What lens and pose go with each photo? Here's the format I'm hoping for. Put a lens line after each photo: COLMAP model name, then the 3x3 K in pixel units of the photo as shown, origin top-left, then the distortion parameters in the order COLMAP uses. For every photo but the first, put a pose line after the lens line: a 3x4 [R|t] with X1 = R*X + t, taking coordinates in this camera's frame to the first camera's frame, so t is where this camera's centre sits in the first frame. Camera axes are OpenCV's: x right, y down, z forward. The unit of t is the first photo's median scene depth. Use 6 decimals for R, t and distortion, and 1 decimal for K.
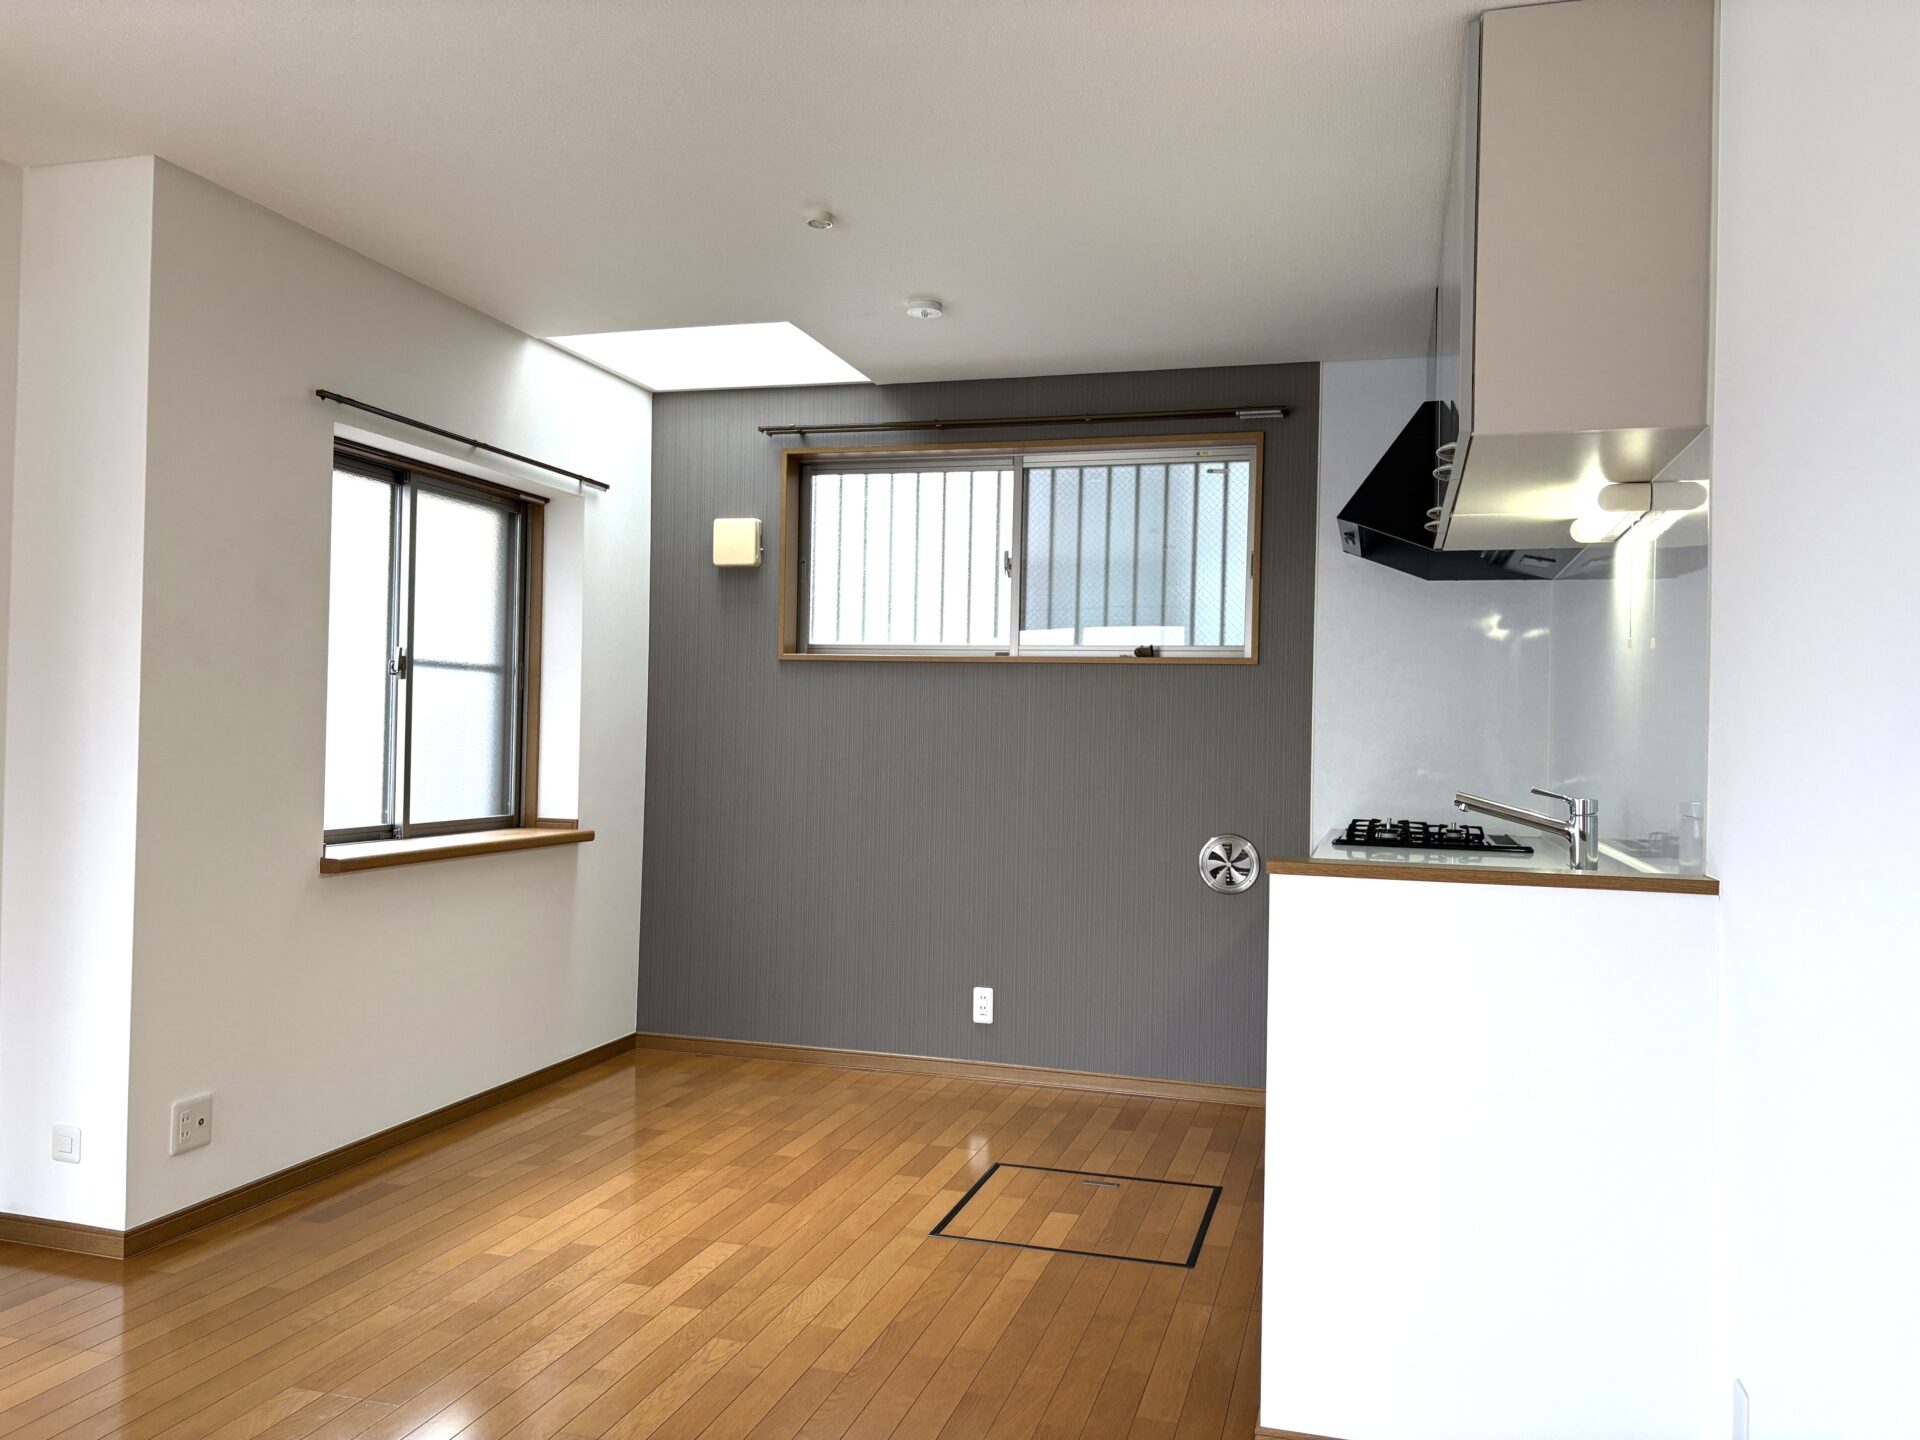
lens RADIAL K [[1464.2, 0, 964.0], [0, 1464.2, 721.5], [0, 0, 1]] dist [0.040290, -0.013952]
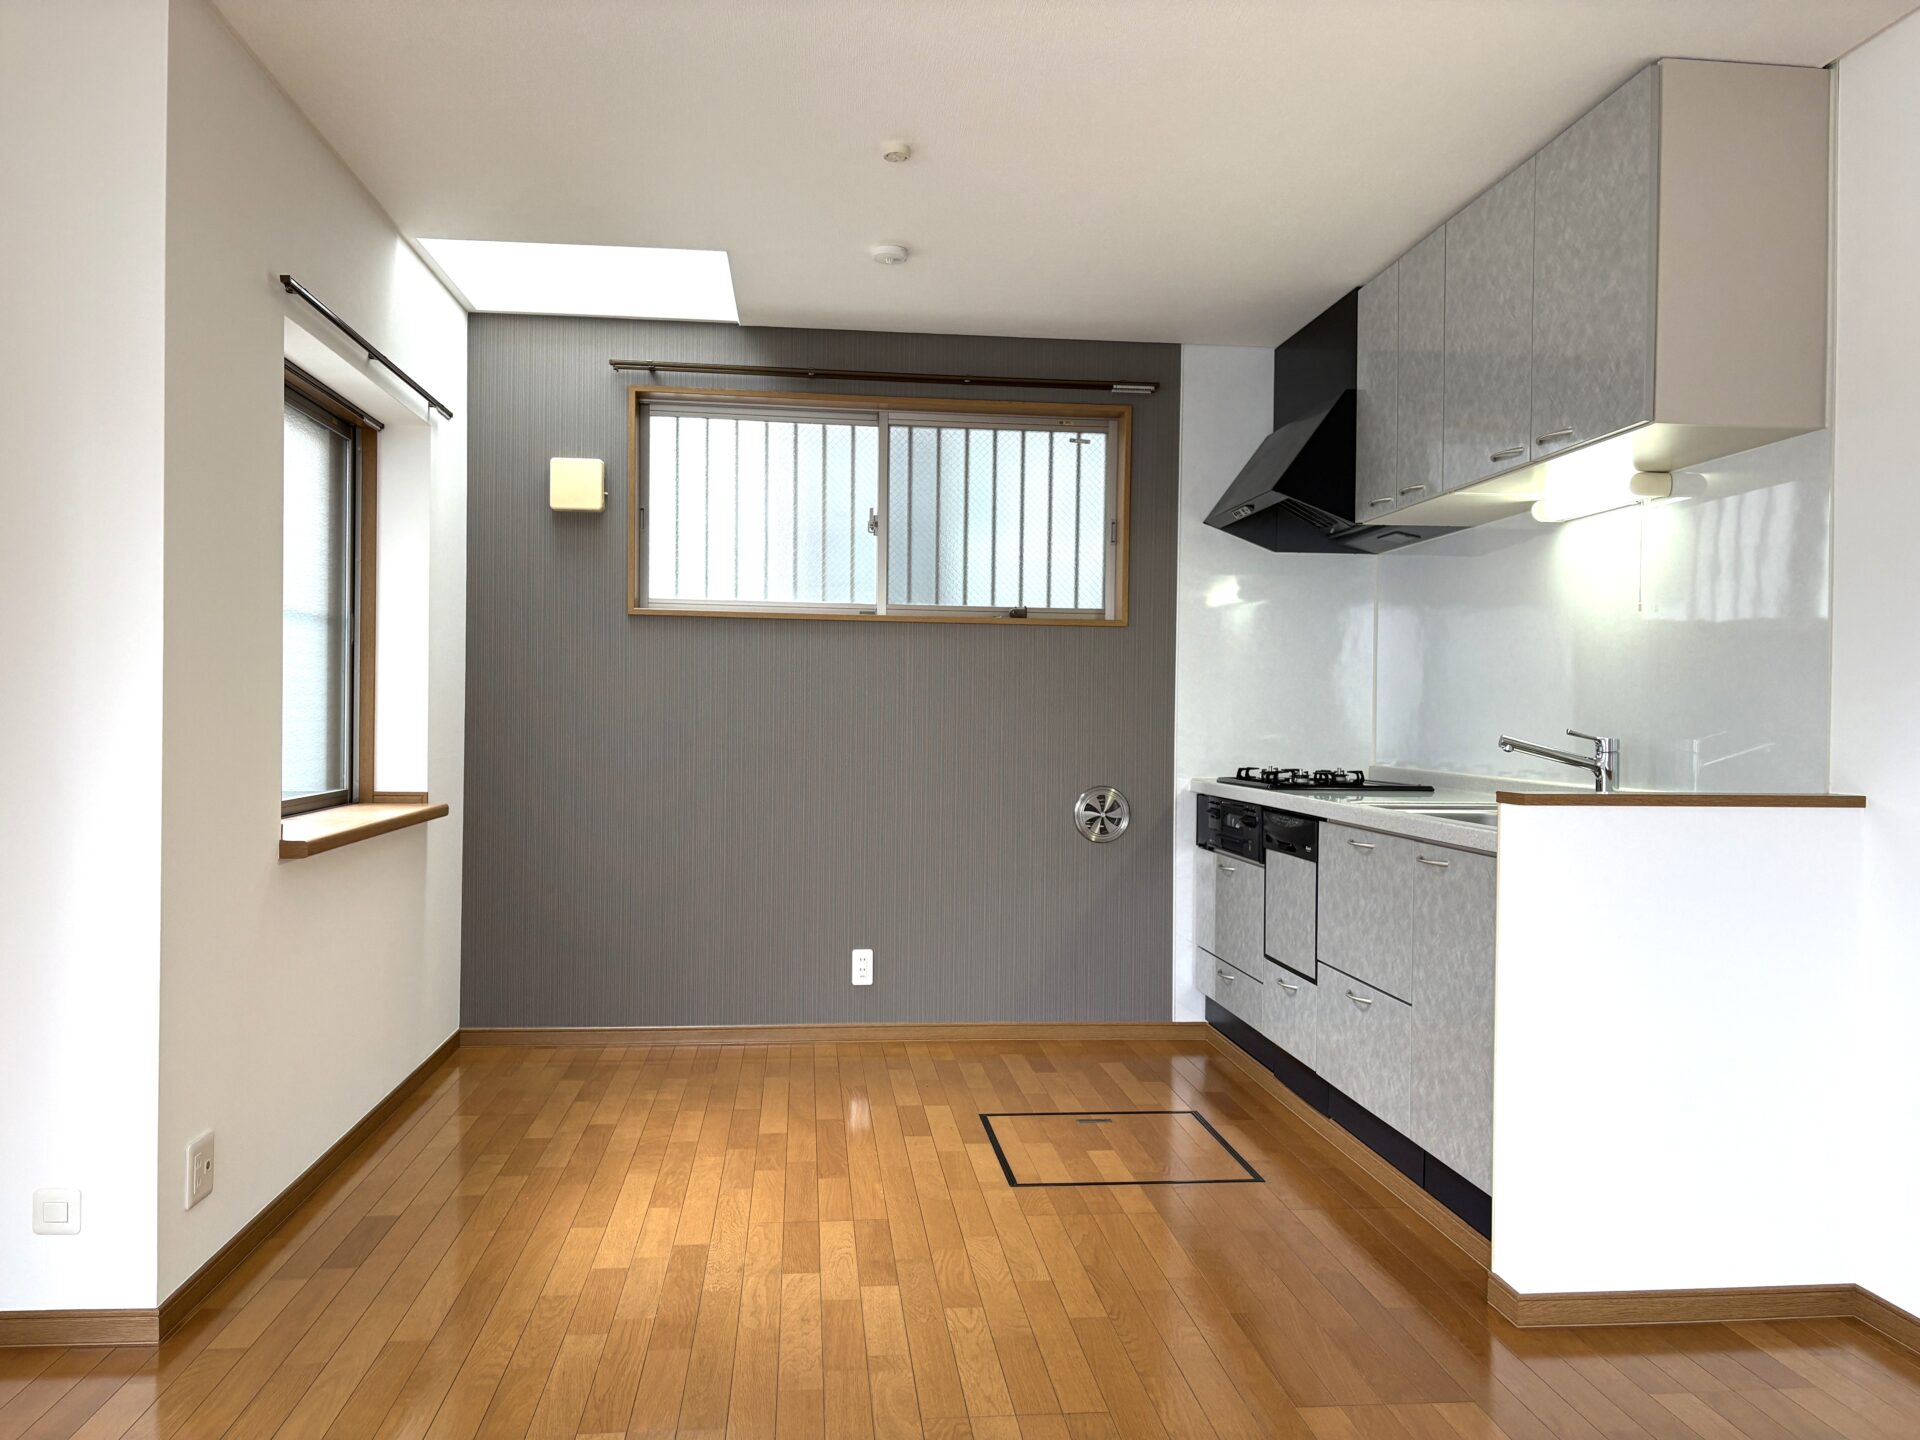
lens RADIAL K [[1464.2, 0, 966.7], [0, 1464.2, 722.5], [0, 0, 1]] dist [0.040290, -0.013952]
pose [[0.923305, -0.012275, 0.383872, -0.313822], [0.003960, 0.999740, 0.022443, 0.006849], [-0.384047, -0.019201, 0.923114, 0.064966]]
